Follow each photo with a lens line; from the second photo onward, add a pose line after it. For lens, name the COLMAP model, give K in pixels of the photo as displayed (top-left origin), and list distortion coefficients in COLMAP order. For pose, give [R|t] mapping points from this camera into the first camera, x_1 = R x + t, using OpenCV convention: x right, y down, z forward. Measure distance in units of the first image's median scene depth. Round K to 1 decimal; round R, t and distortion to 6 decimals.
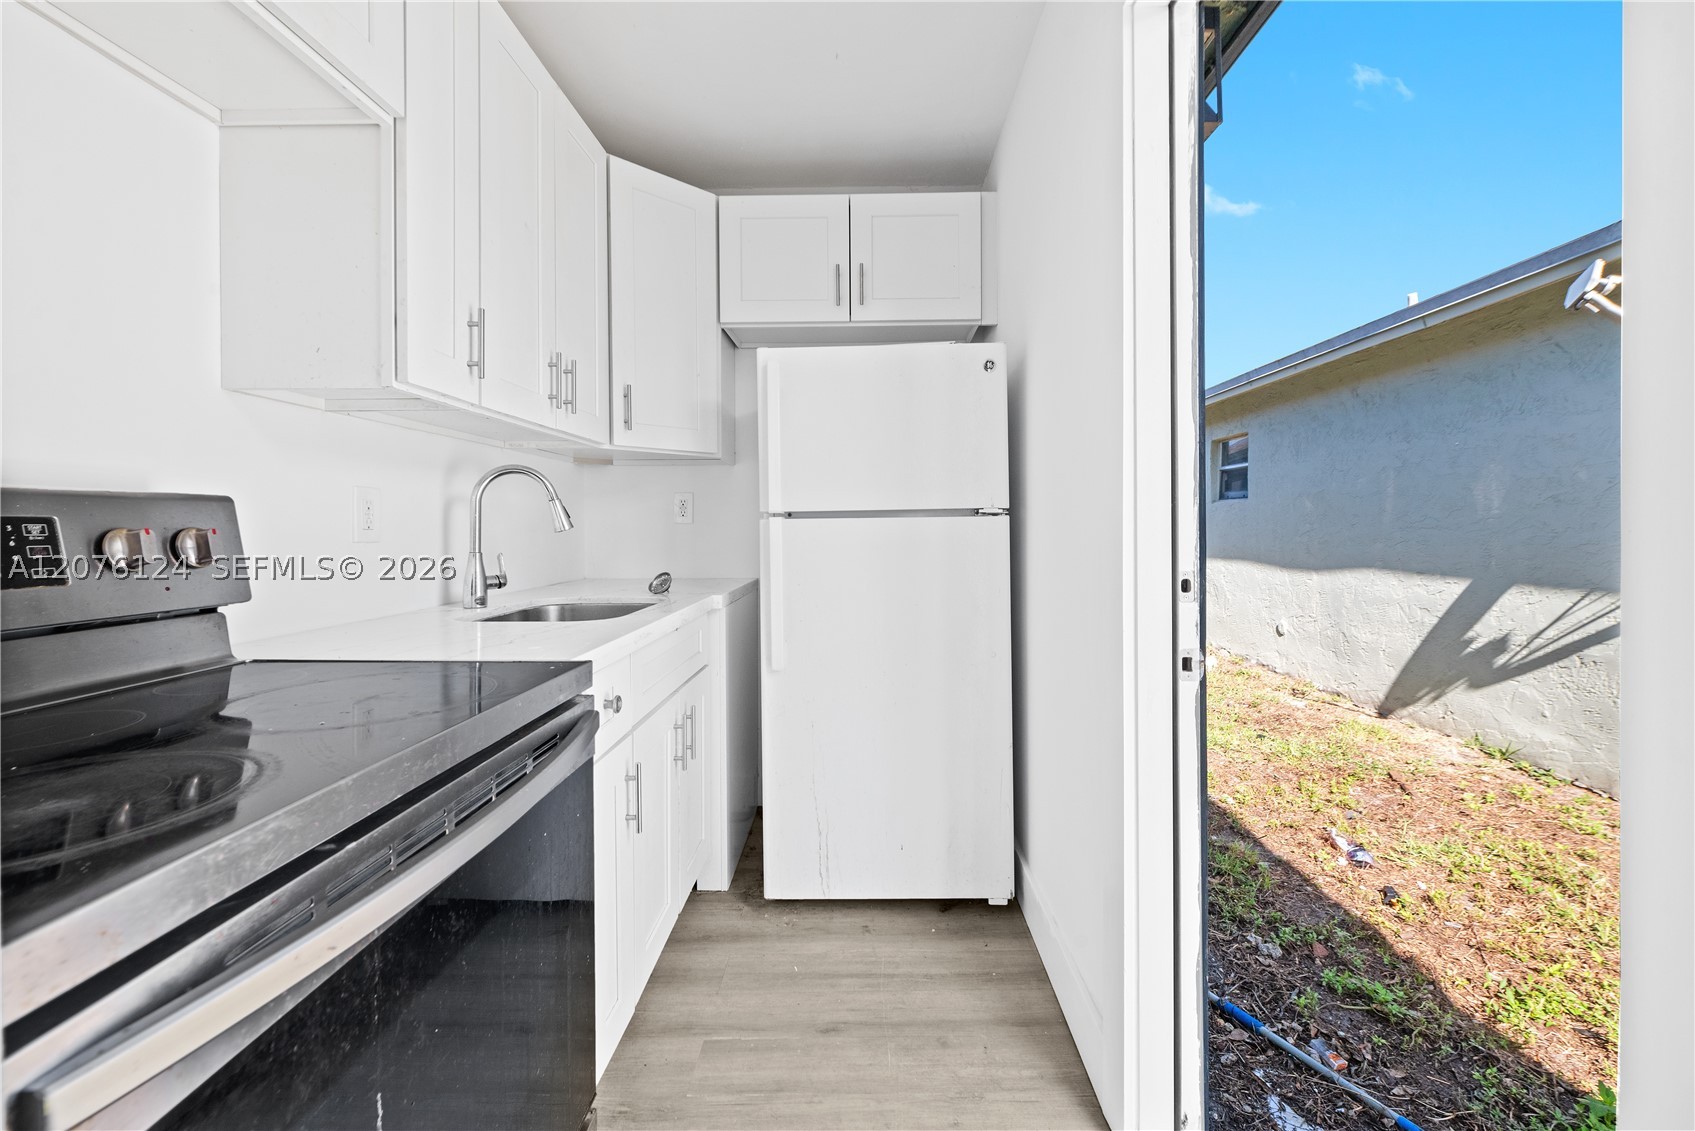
lens RADIAL K [[696.1, 0, 853.1], [0, 696.1, 525.5], [0, 0, 1]] dist [0.000292, 0.000090]
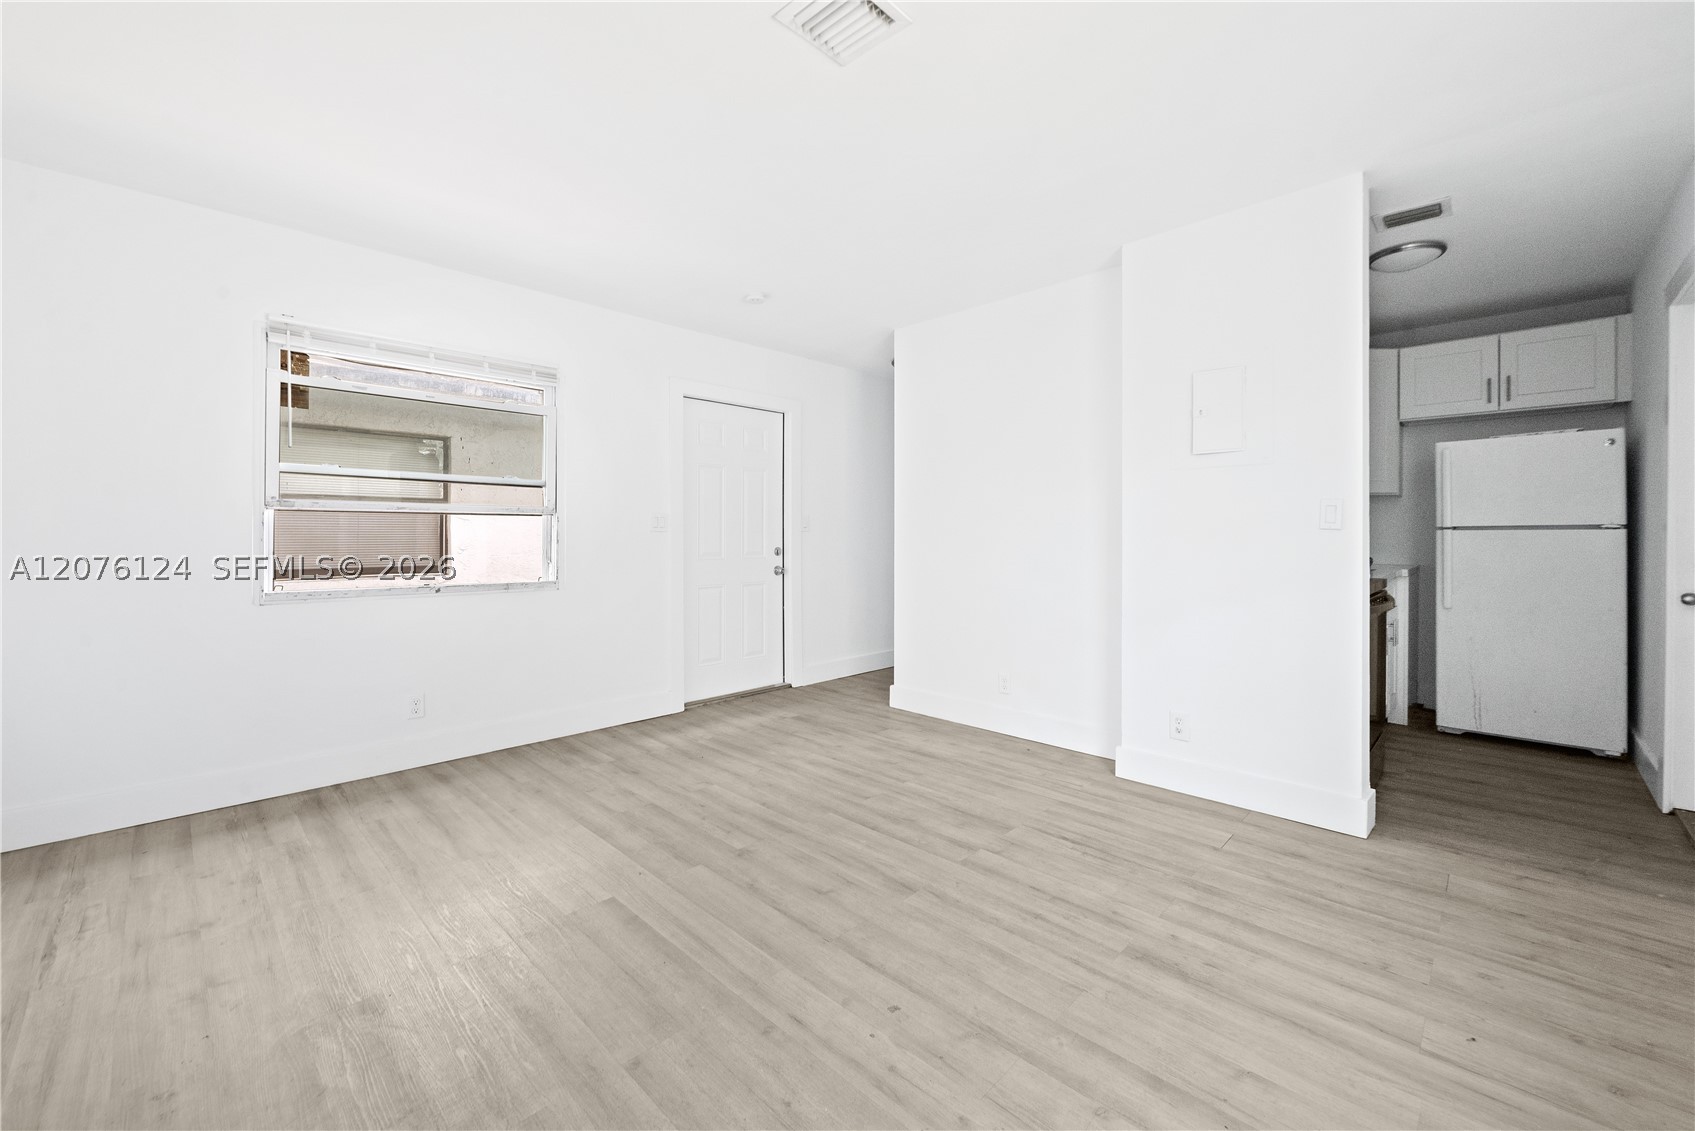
lens RADIAL K [[679.1, 0, 867.8], [0, 679.1, 533.2], [0, 0, 1]] dist [-0.006887, -0.000307]
pose [[0.724829, 0.003982, -0.688917, 0.018157], [-0.007079, 0.999974, -0.001668, 0.012943], [0.688892, 0.006086, 0.724838, -1.545712]]
